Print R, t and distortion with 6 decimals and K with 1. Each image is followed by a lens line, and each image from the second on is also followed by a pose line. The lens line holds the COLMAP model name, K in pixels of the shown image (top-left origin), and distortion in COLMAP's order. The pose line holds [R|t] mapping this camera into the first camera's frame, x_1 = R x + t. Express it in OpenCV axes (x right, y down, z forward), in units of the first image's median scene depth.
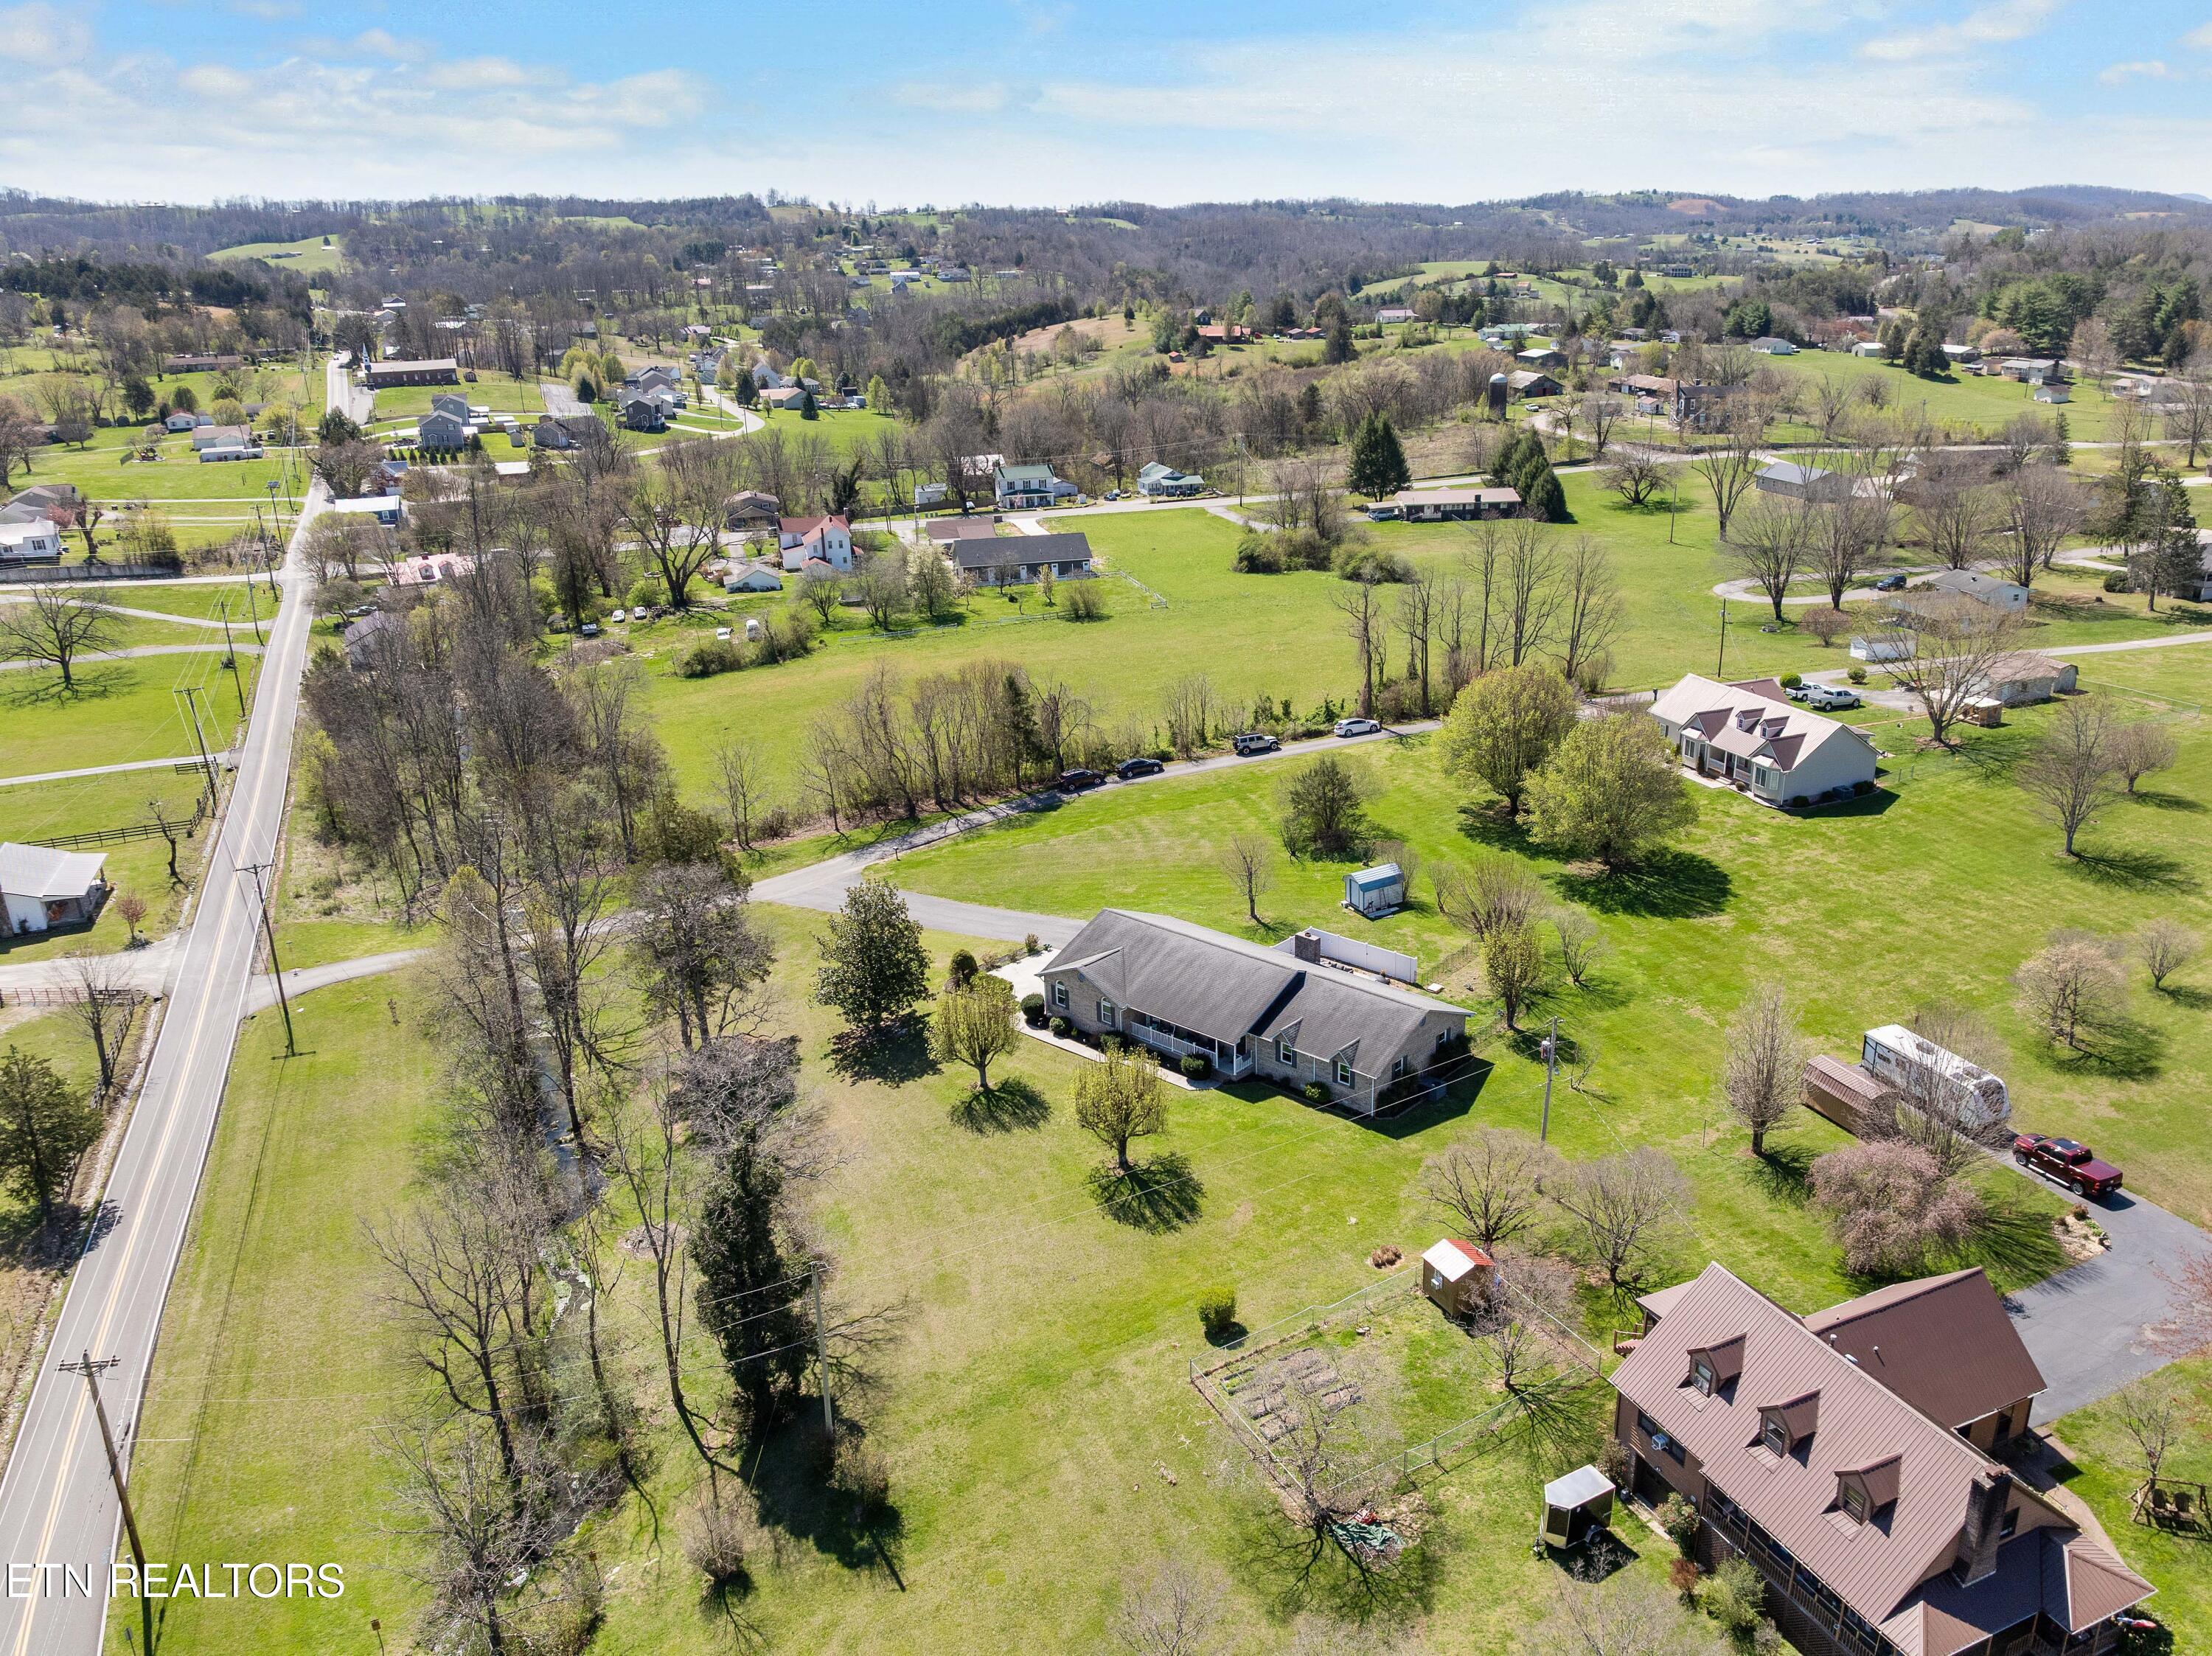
lens RADIAL K [[1658.8, 0, 1206.1], [0, 1658.8, 890.7], [0, 0, 1]] dist [-0.041038, -0.002645]
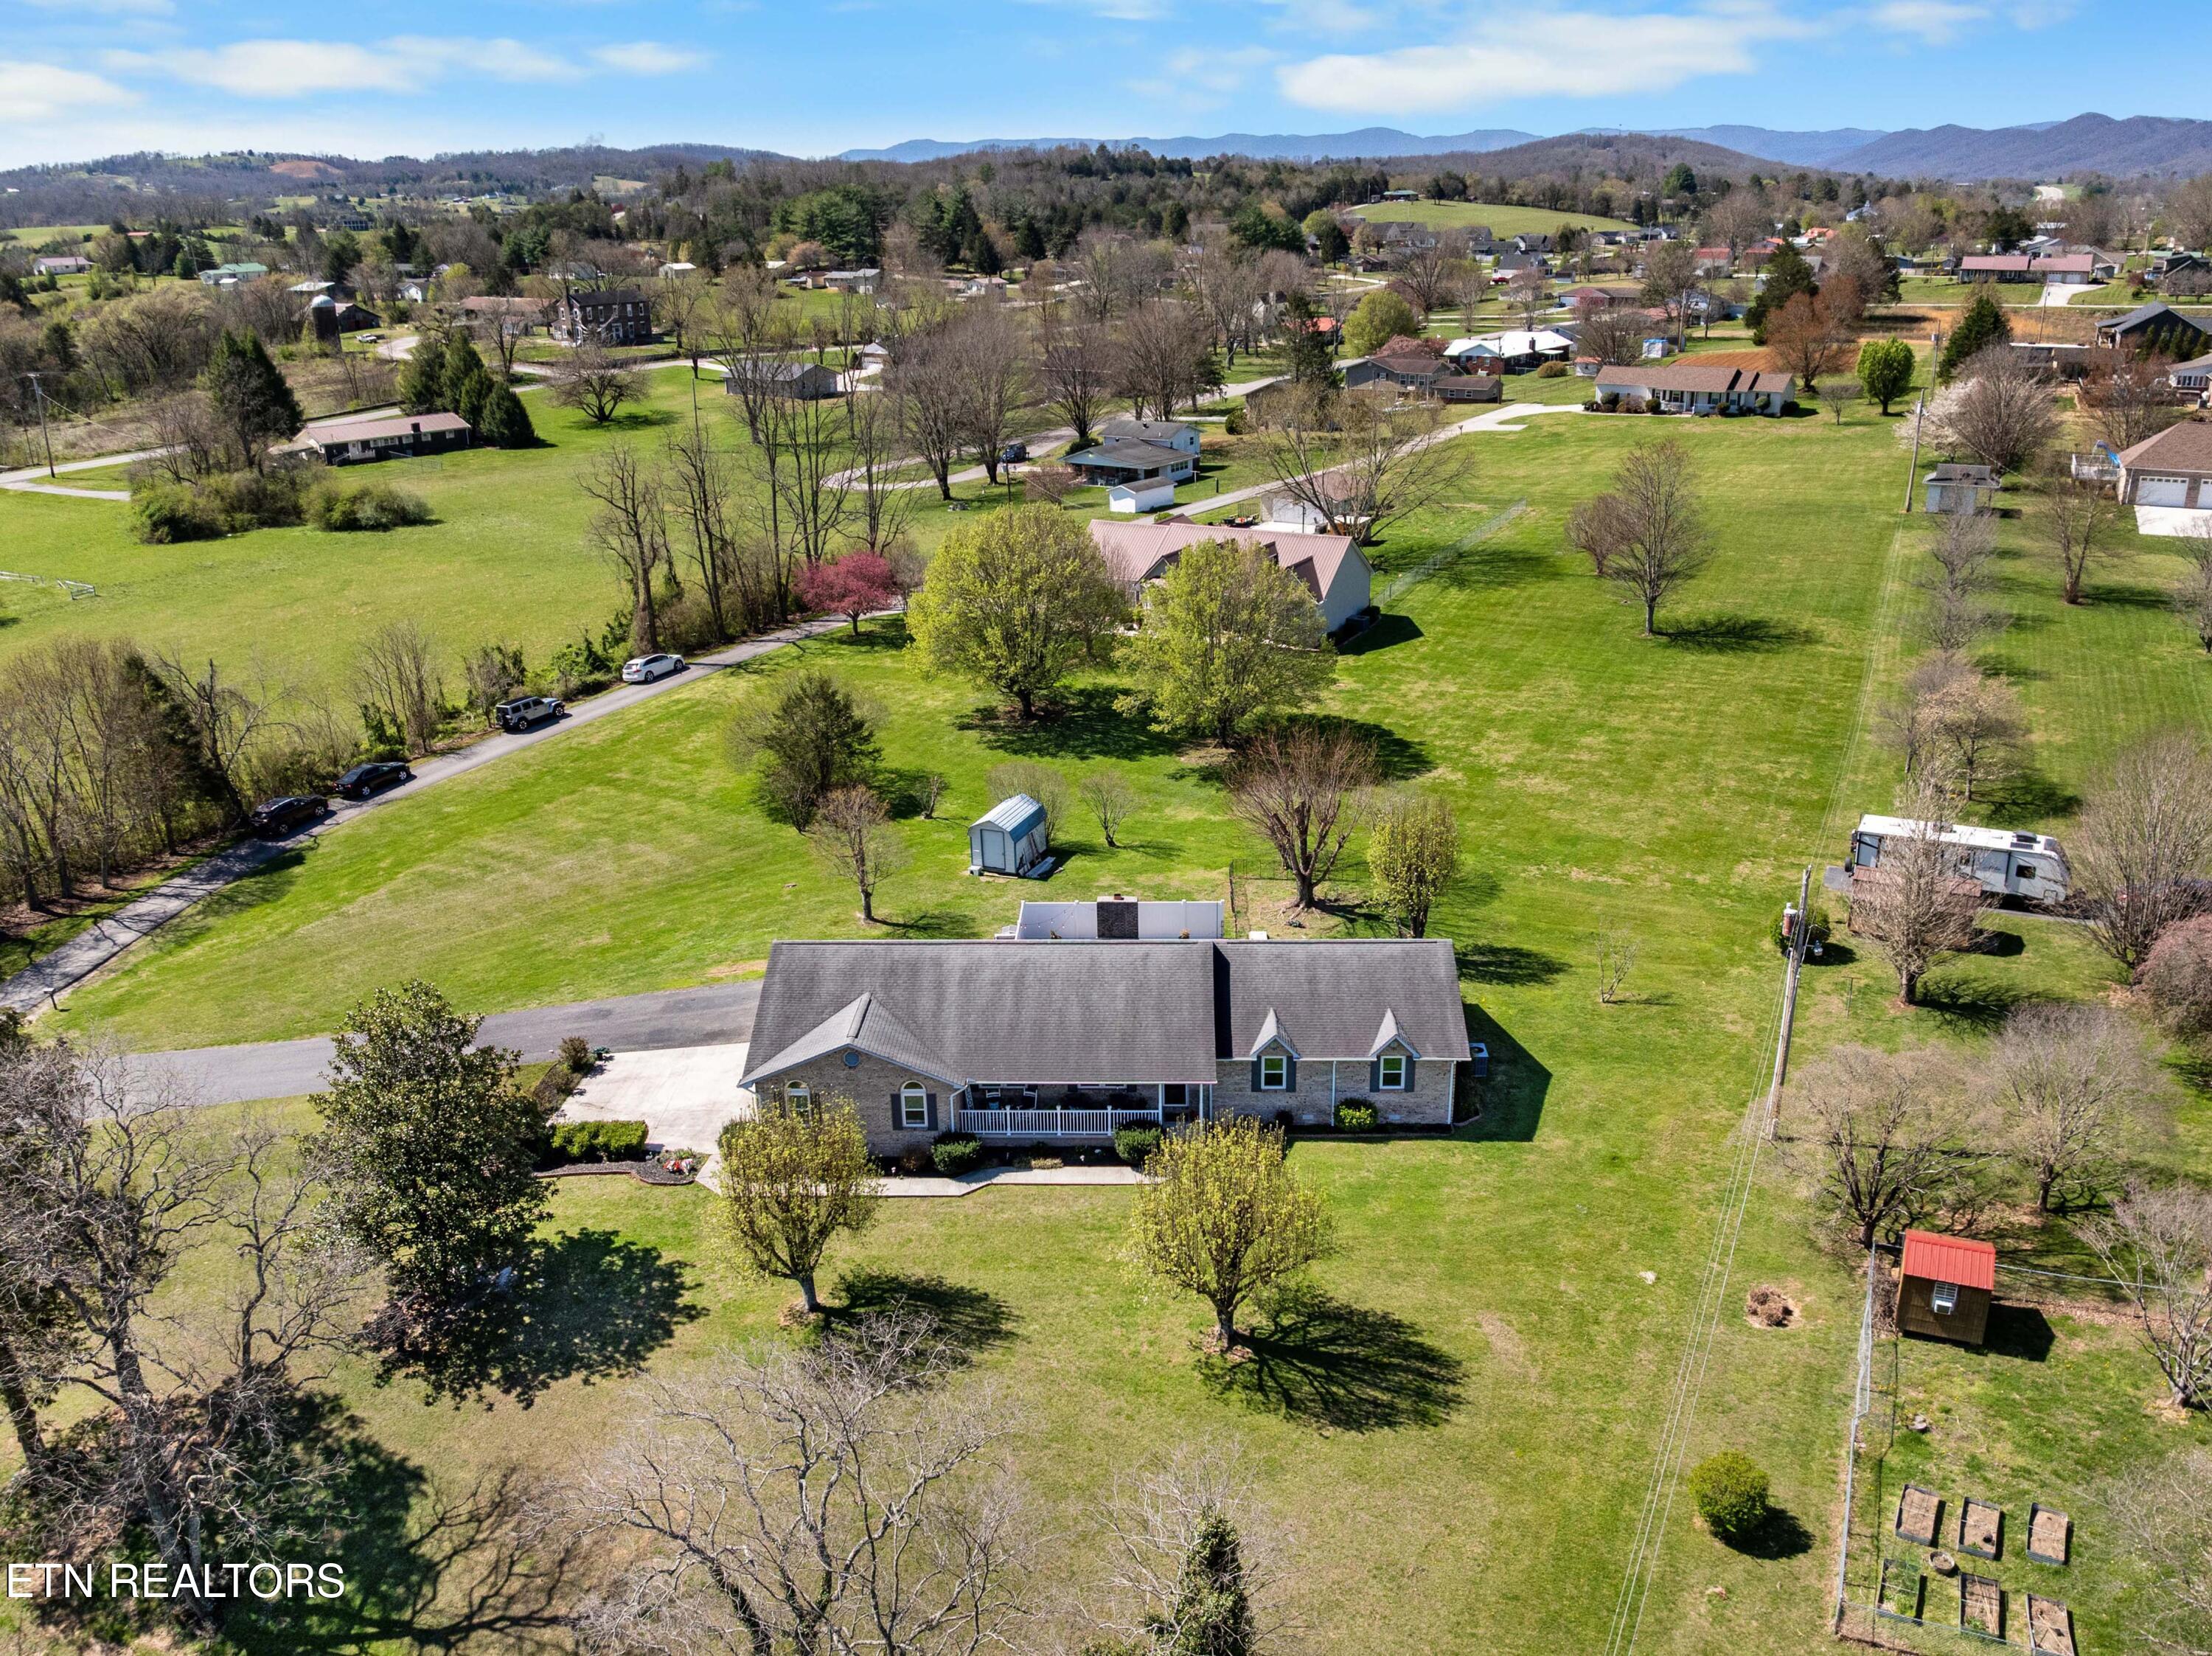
lens RADIAL K [[1819.7, 0, 1109.6], [0, 1819.7, 902.3], [0, 0, 1]] dist [-0.047524, 0.002935]
pose [[0.781459, -0.225210, 0.581896, -0.136101], [0.231314, 0.970702, 0.065046, -0.006529], [-0.579497, 0.083769, 0.810658, 0.187468]]
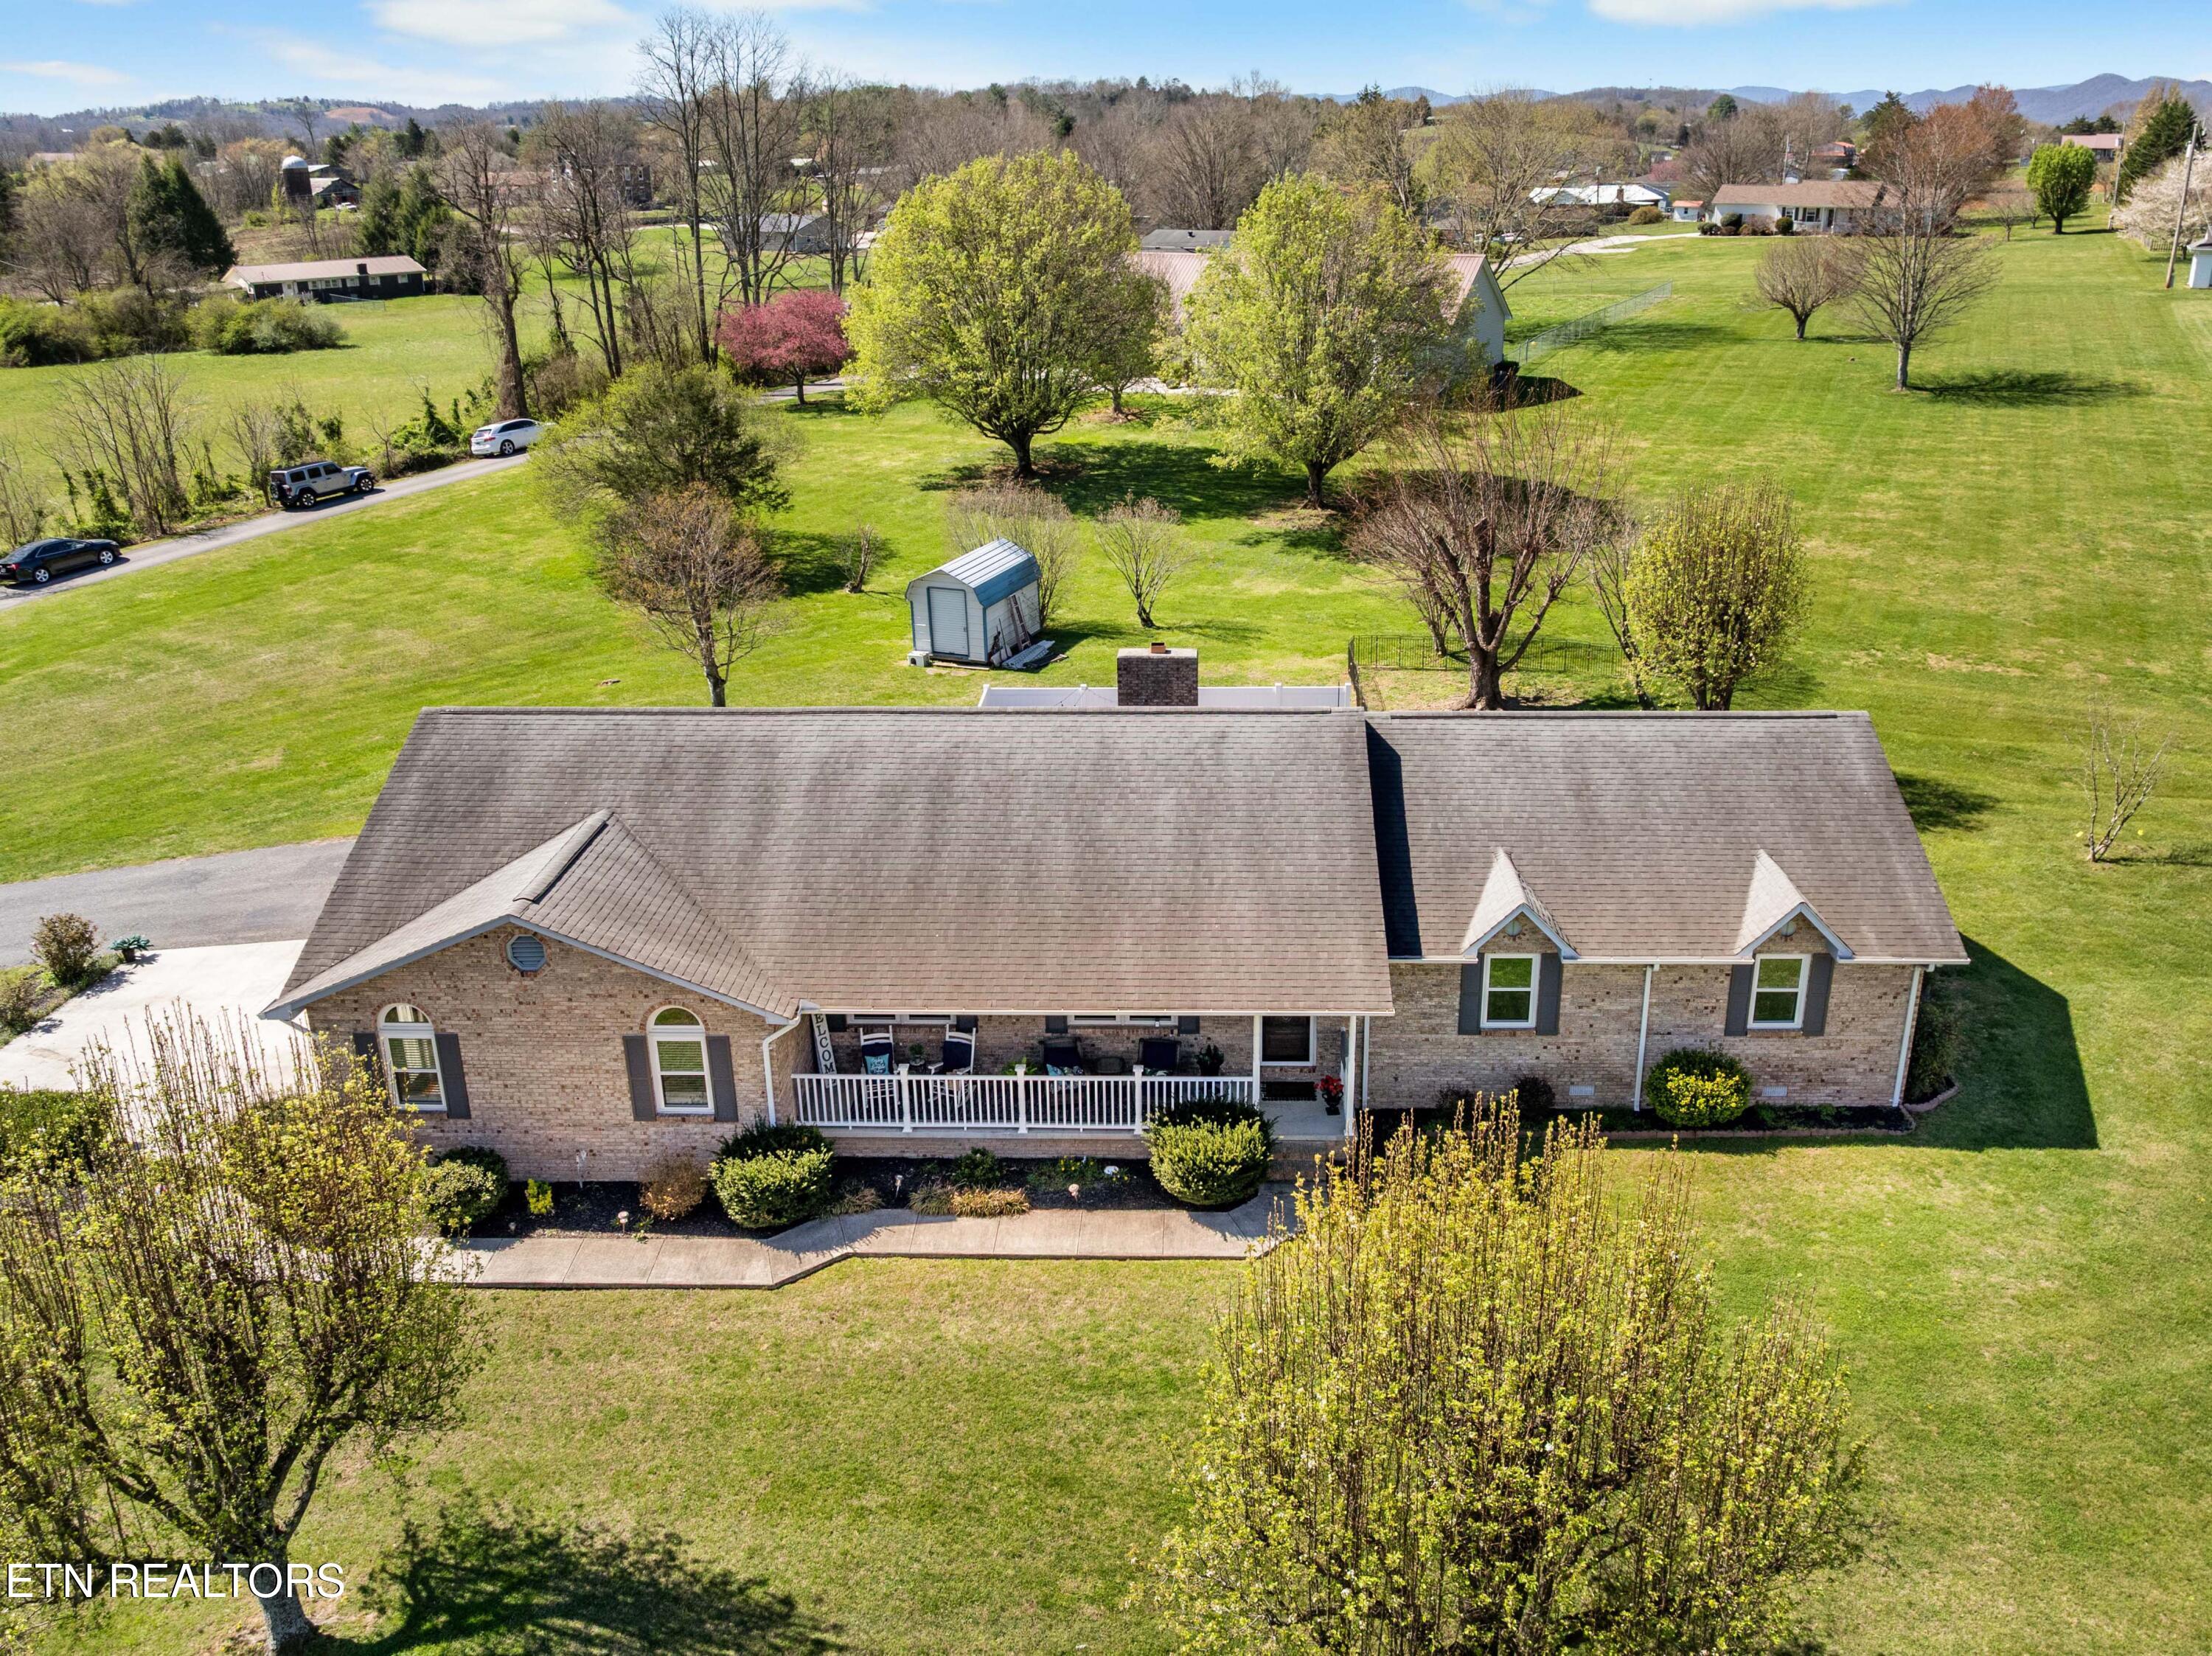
lens RADIAL K [[1776.6, 0, 1151.1], [0, 1776.6, 823.1], [0, 0, 1]] dist [-0.051167, 0.009542]
pose [[0.781015, -0.216089, 0.585936, -0.058263], [0.226971, 0.972288, 0.056035, 0.016168], [-0.581807, 0.089226, 0.808418, 0.300834]]
